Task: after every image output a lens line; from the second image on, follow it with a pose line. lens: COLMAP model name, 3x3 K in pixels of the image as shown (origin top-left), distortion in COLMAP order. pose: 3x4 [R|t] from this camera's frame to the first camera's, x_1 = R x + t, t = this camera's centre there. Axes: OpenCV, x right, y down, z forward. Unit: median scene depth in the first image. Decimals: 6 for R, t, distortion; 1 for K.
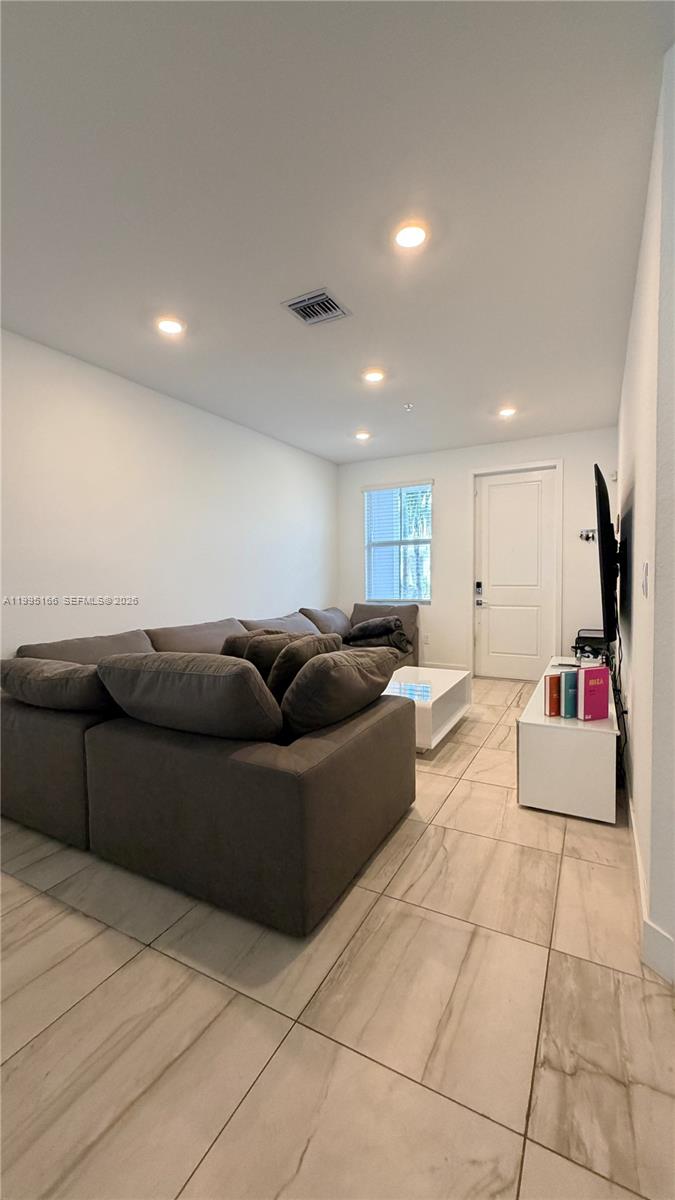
lens RADIAL K [[476.3, 0, 339.9], [0, 476.3, 600.5], [0, 0, 1]] dist [0.000172, 0.000199]
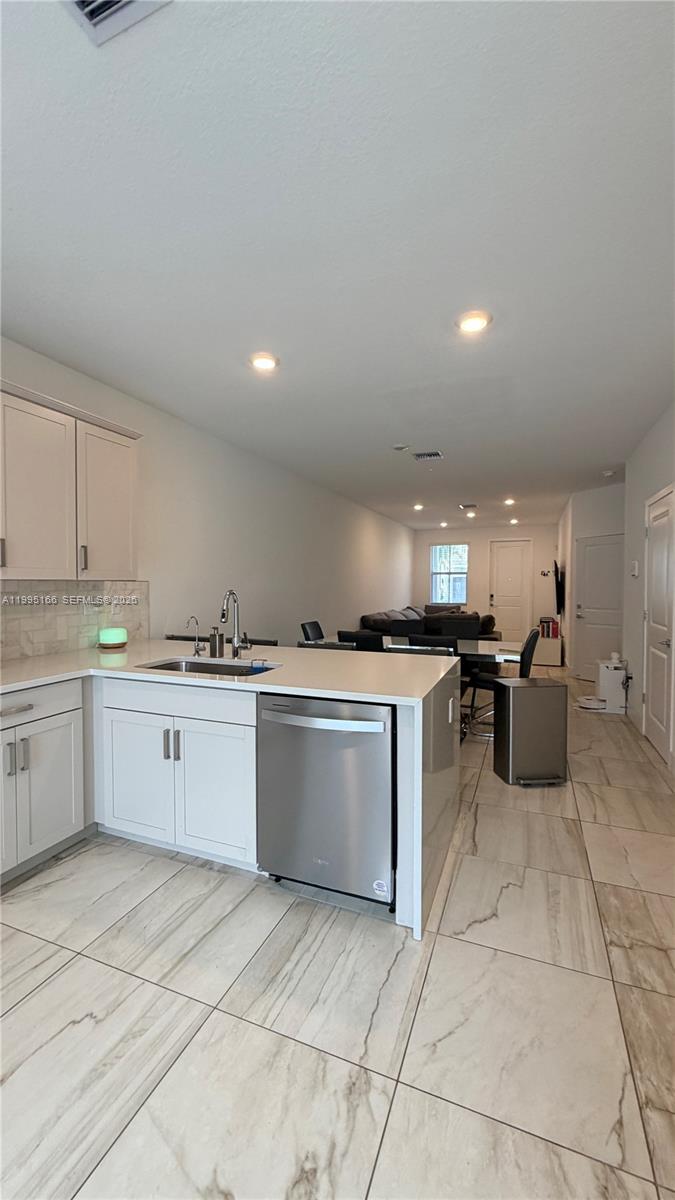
lens RADIAL K [[478.3, 0, 338.7], [0, 478.3, 597.0], [0, 0, 1]] dist [-0.002515, 0.000685]
pose [[0.993156, 0.013089, 0.116057, -0.609329], [-0.010043, 0.999591, -0.026788, 0.034318], [-0.116361, 0.025439, 0.992881, -0.964747]]
